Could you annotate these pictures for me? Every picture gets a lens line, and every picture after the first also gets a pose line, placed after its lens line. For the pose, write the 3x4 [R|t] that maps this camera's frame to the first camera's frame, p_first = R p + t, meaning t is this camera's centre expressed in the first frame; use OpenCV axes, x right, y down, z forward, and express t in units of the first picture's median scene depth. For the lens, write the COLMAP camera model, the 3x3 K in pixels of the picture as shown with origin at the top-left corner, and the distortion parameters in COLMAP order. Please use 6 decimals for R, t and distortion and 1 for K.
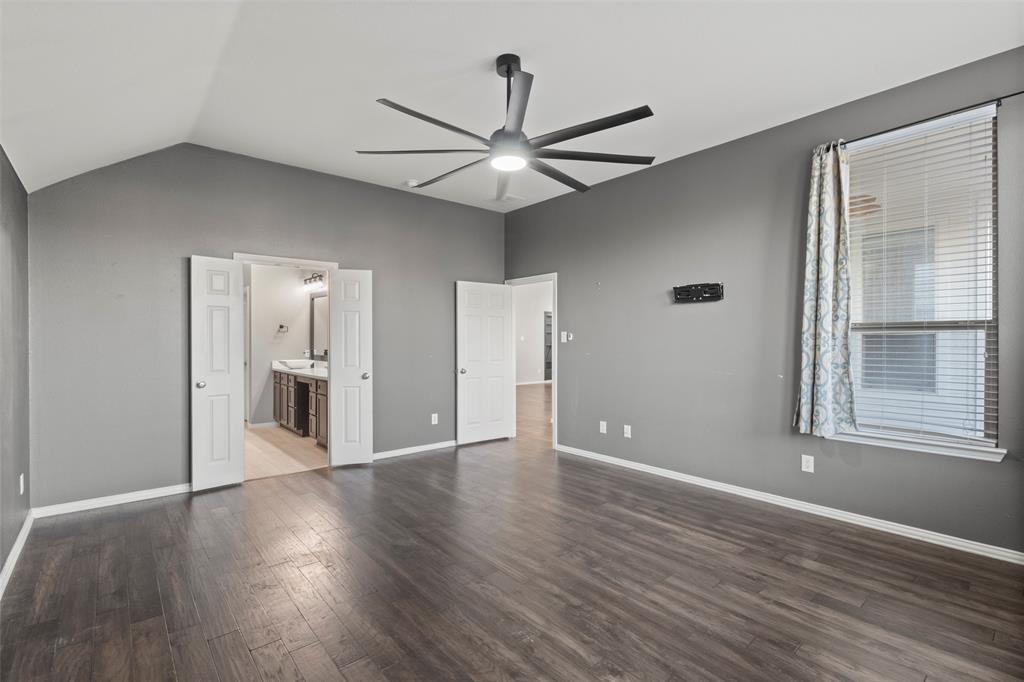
lens RADIAL K [[473.0, 0, 511.6], [0, 473.0, 340.9], [0, 0, 1]] dist [-0.010595, 0.000129]
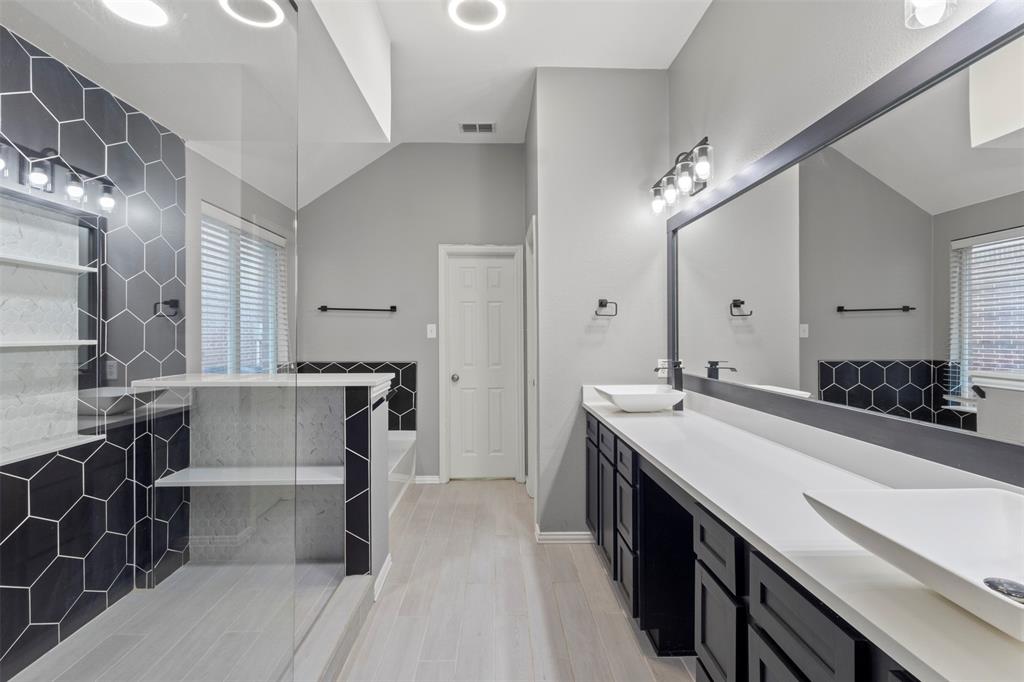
lens RADIAL K [[473.0, 0, 516.0], [0, 473.0, 334.2], [0, 0, 1]] dist [-0.010595, 0.000129]
pose [[0.783285, -0.005594, -0.621637, -0.198818], [0.007838, 0.999969, 0.000878, -0.002708], [0.621613, -0.005560, 0.783305, 0.431076]]
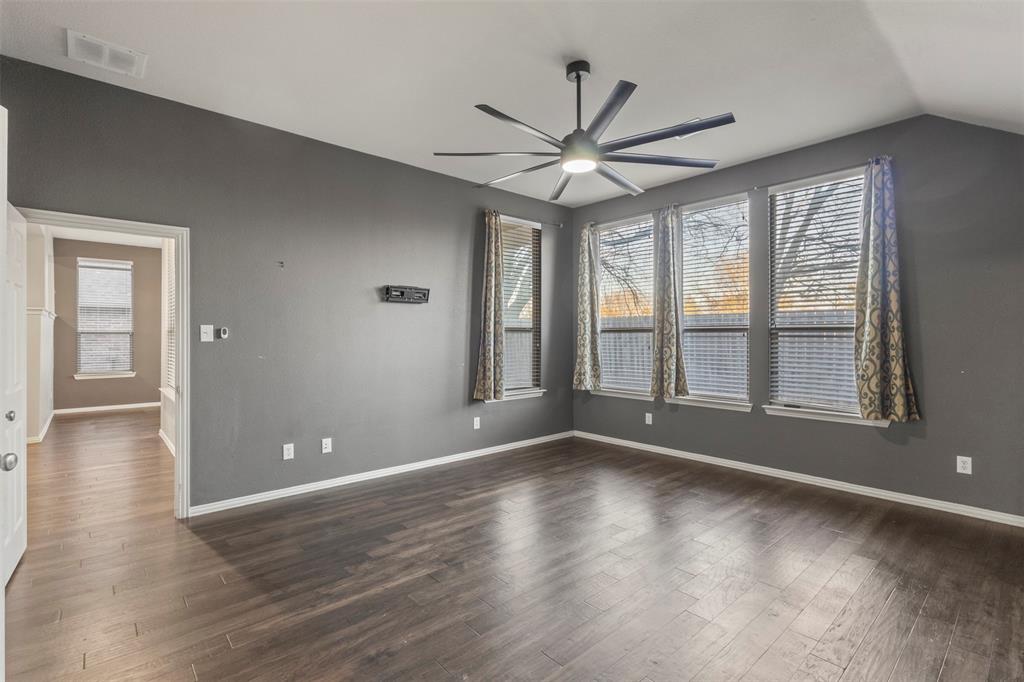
lens RADIAL K [[473.0, 0, 504.0], [0, 473.0, 341.2], [0, 0, 1]] dist [-0.010595, 0.000129]
pose [[-0.014482, -0.008037, 0.999863, -0.920942], [0.004707, 0.999956, 0.008106, -0.001876], [-0.999884, 0.004823, -0.014444, 1.055801]]
